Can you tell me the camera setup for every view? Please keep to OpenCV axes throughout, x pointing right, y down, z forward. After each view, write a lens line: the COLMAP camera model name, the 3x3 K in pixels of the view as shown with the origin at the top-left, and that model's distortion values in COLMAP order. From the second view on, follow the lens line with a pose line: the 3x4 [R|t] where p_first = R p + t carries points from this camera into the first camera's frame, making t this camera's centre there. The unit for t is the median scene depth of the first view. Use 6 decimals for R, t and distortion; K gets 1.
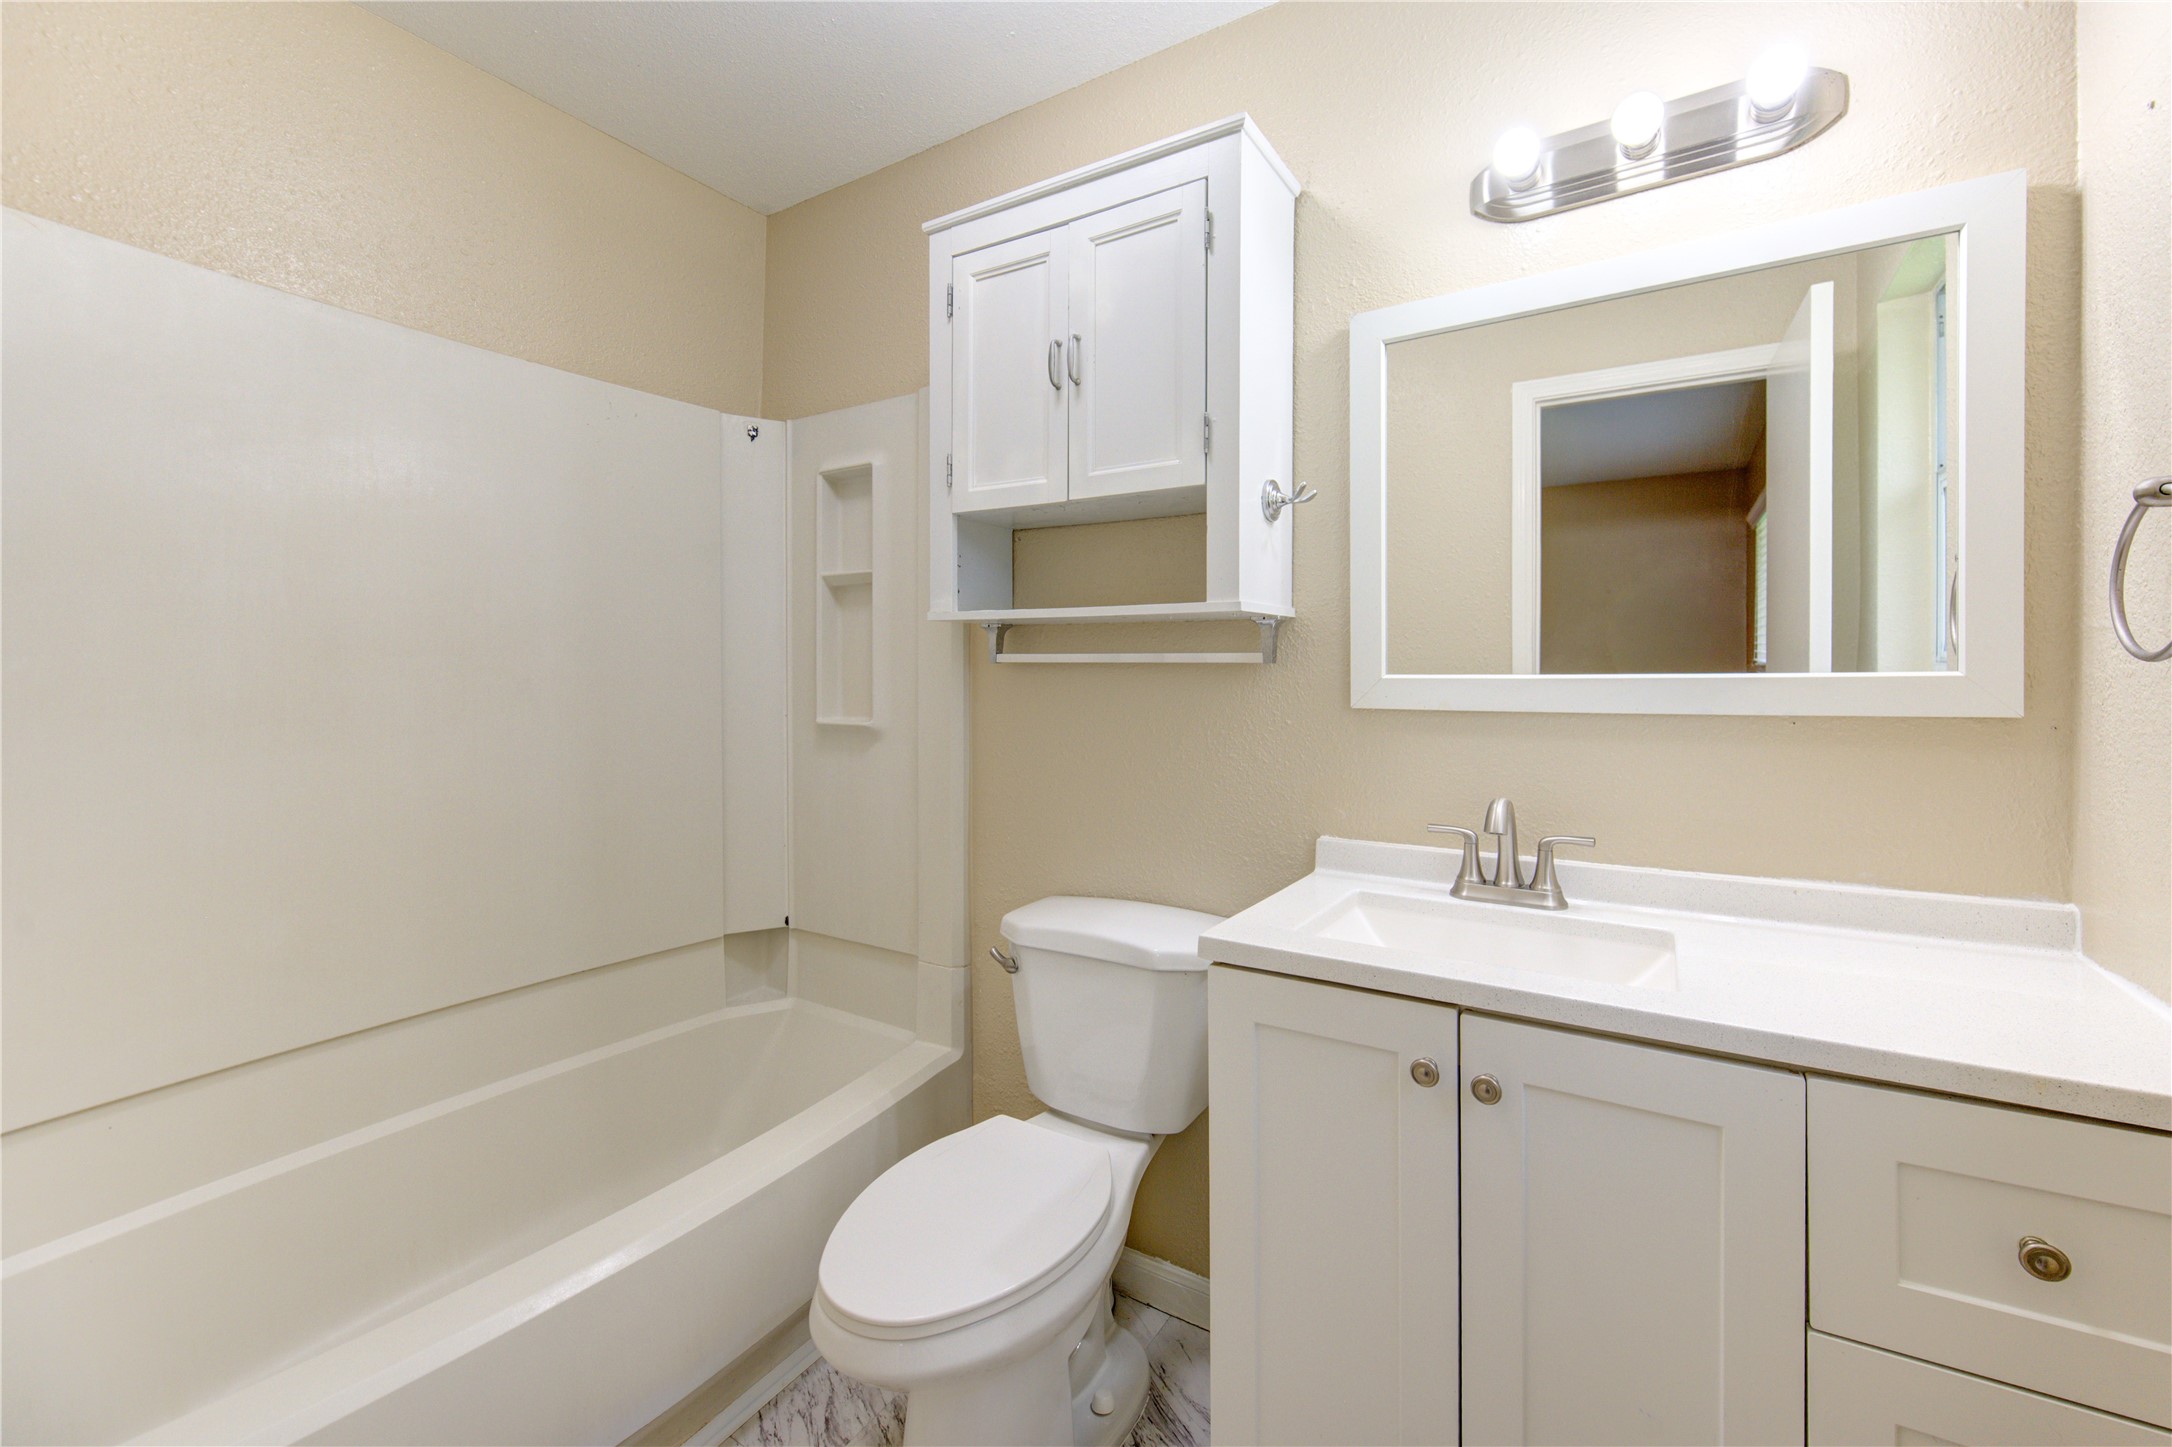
lens RADIAL K [[877.9, 0, 1094.8], [0, 877.9, 696.9], [0, 0, 1]] dist [-0.009537, -0.000769]
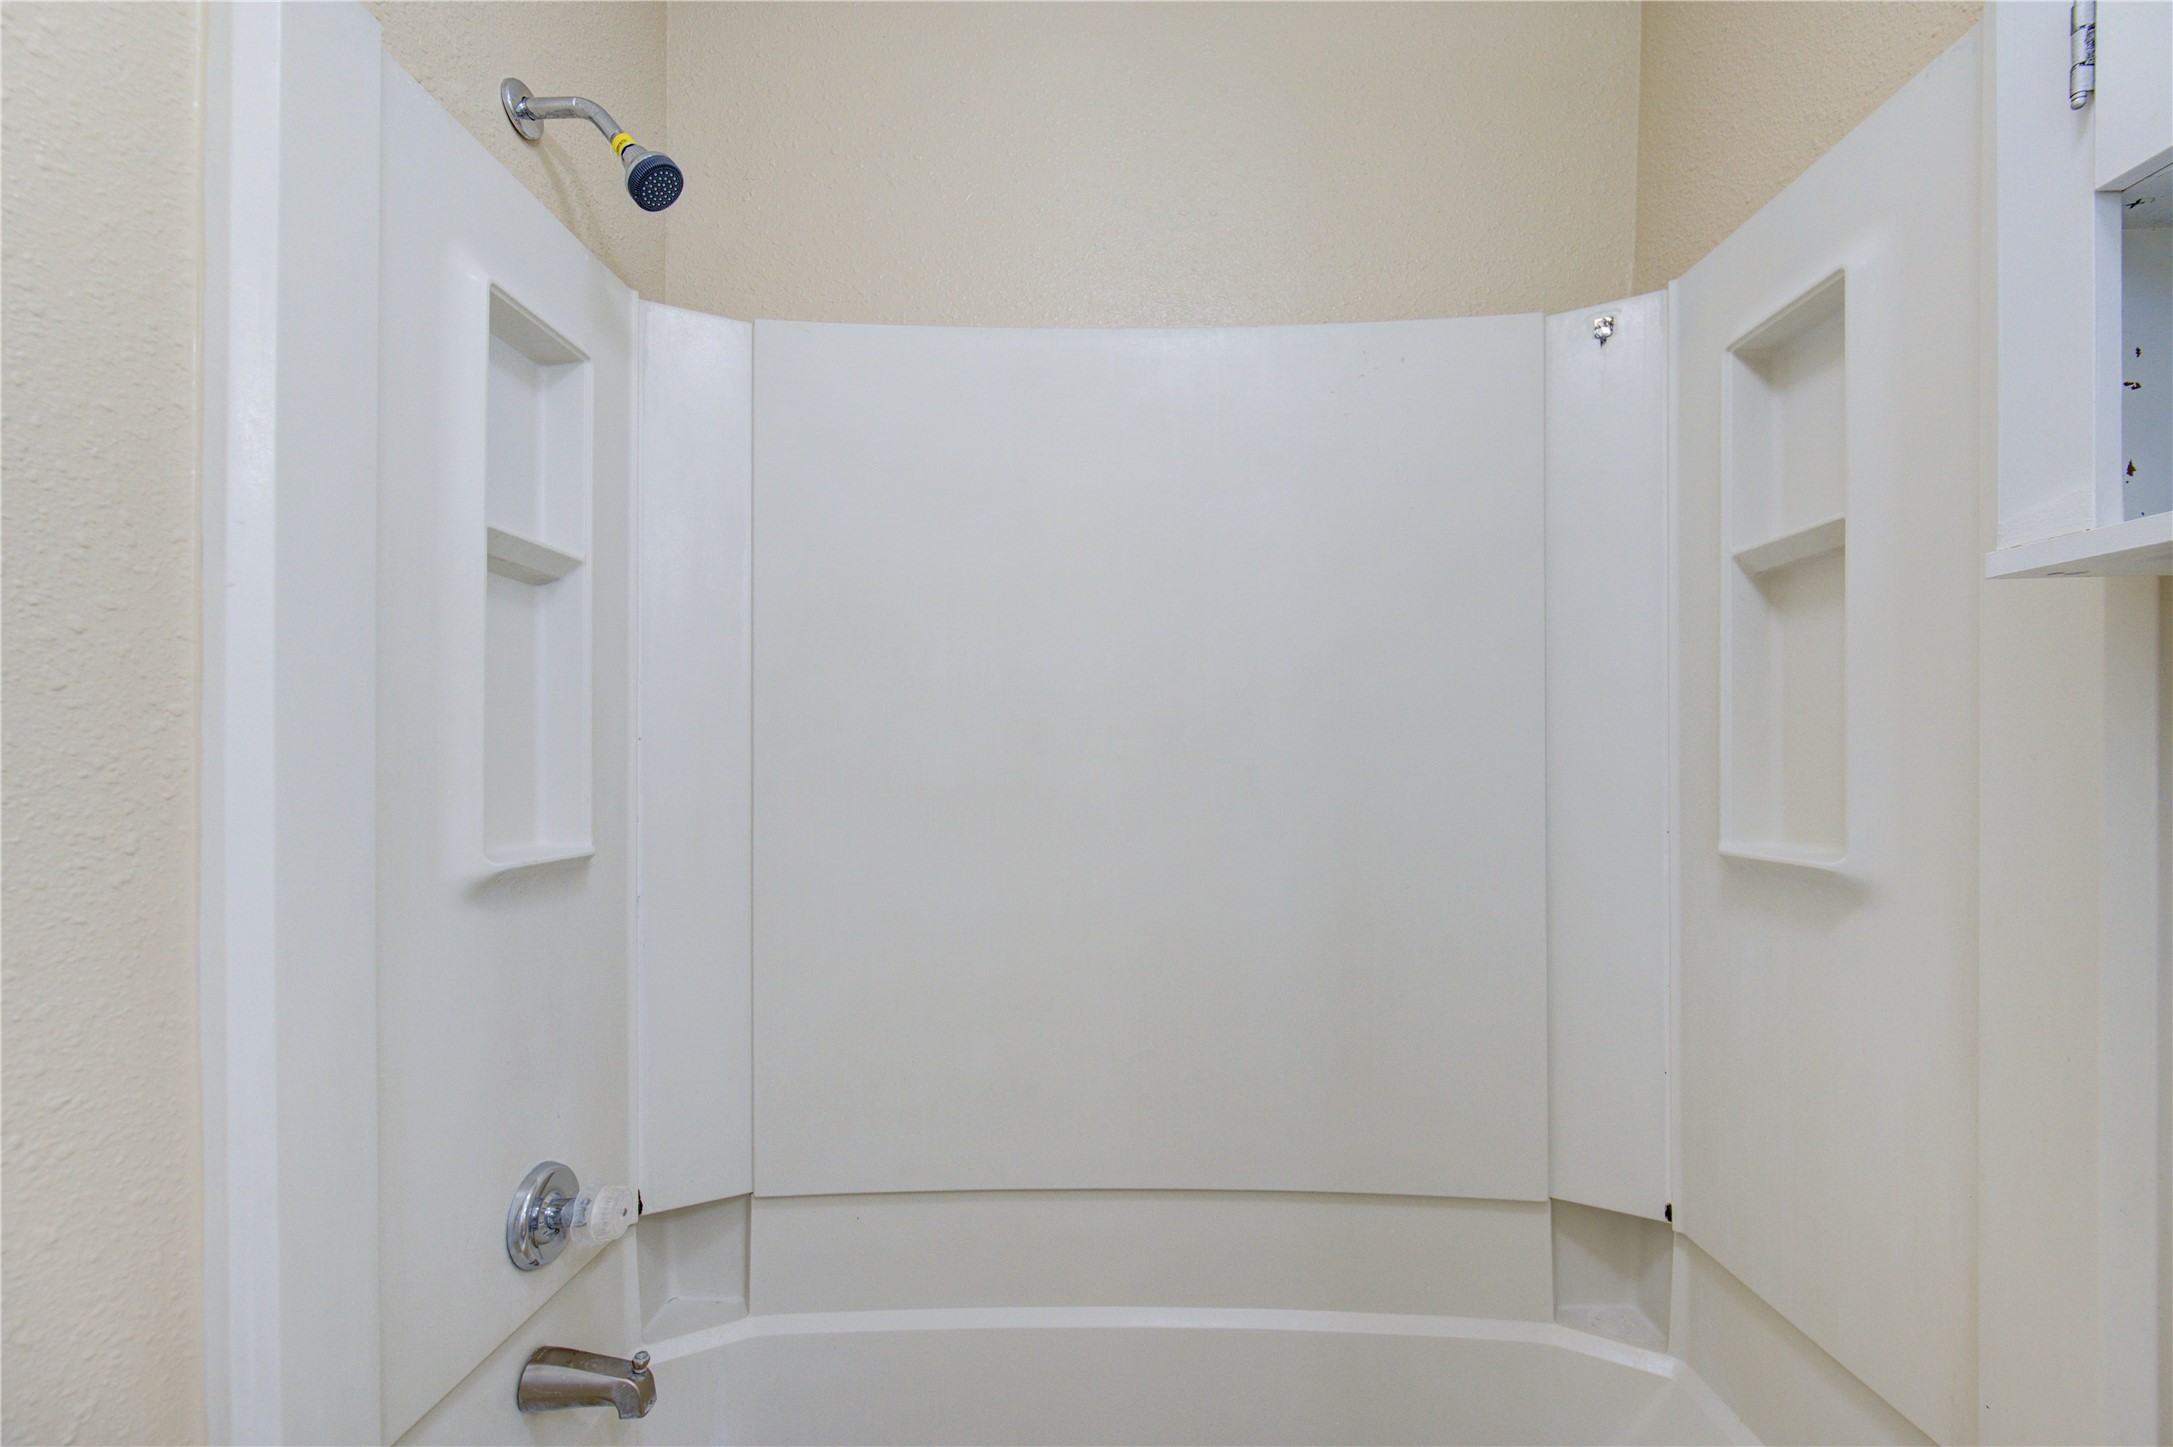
lens RADIAL K [[913.6, 0, 1093.7], [0, 913.6, 784.1], [0, 0, 1]] dist [-0.009057, -0.000091]
pose [[0.519634, 0.002323, -0.854386, -0.060028], [-0.004510, 0.999990, -0.000024, -0.007731], [0.854377, 0.003866, 0.519640, 0.424129]]
